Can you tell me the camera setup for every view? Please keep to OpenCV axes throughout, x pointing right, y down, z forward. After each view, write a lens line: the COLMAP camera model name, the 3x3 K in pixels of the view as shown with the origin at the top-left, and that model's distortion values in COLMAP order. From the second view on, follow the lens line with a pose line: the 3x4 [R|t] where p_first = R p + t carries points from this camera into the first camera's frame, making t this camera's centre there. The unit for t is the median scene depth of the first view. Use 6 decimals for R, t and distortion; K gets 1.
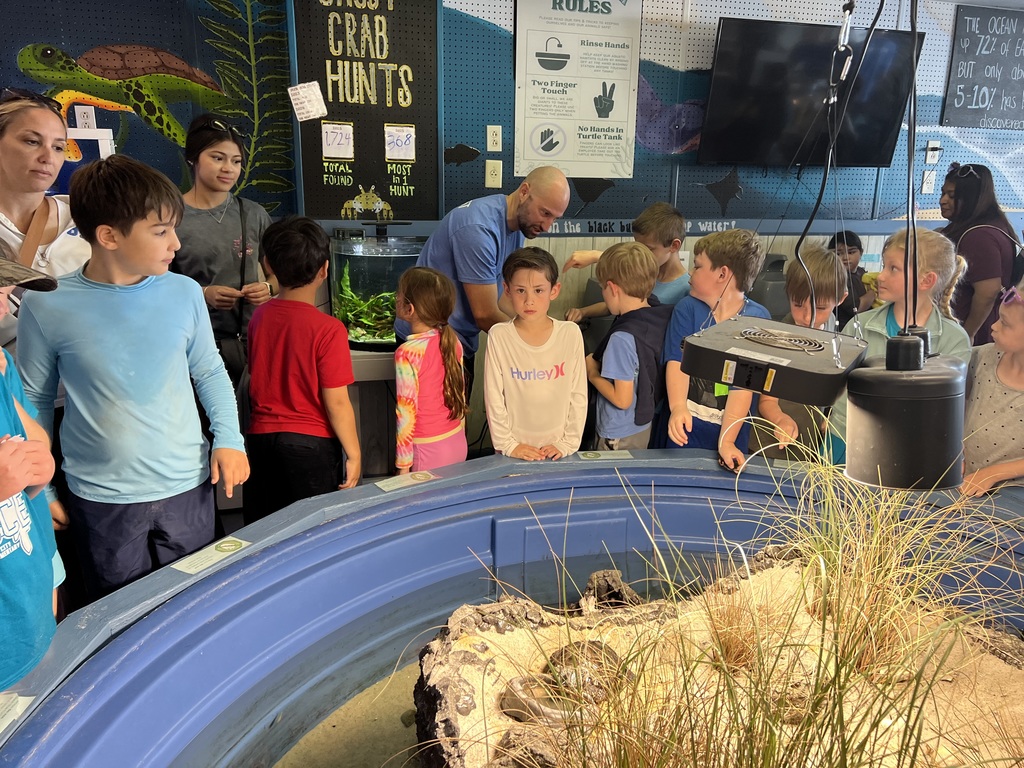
lens RADIAL K [[787.8, 0, 511.9], [0, 787.8, 385.1], [0, 0, 1]] dist [0.039979, -0.054729]
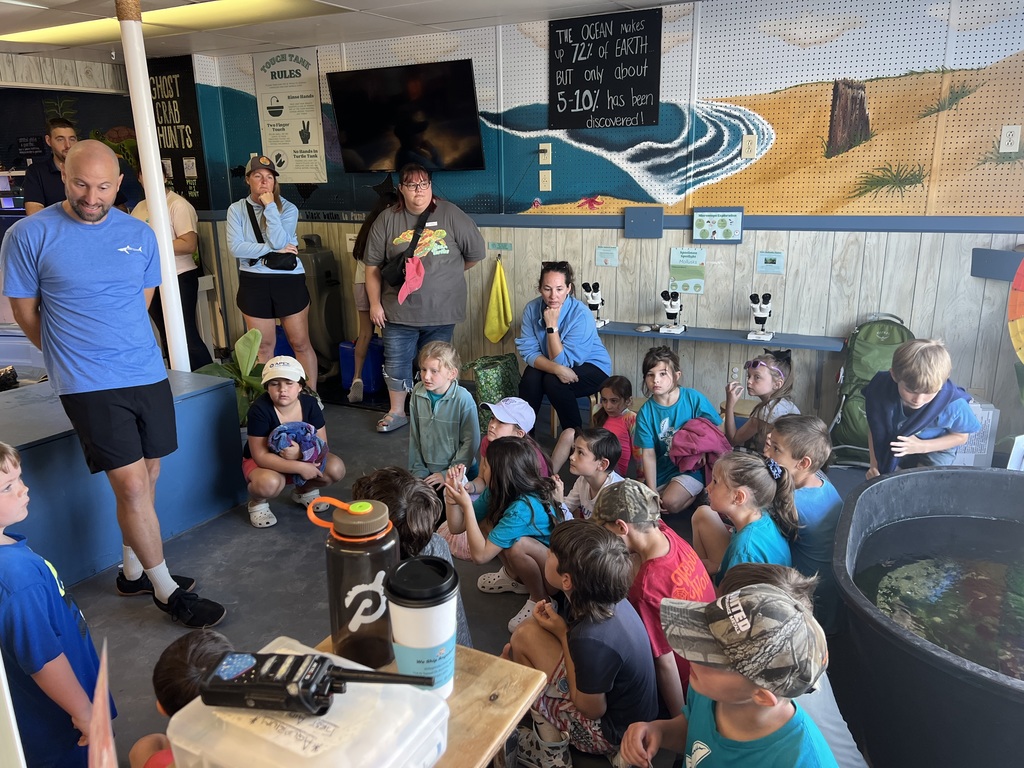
lens RADIAL K [[787.8, 0, 518.2], [0, 787.8, 386.9], [0, 0, 1]] dist [0.039979, -0.054729]
pose [[0.715167, 0.158042, -0.680851, 1.511684], [-0.143111, 0.986574, 0.078683, -0.054197], [0.684145, 0.041166, 0.728183, 0.187130]]
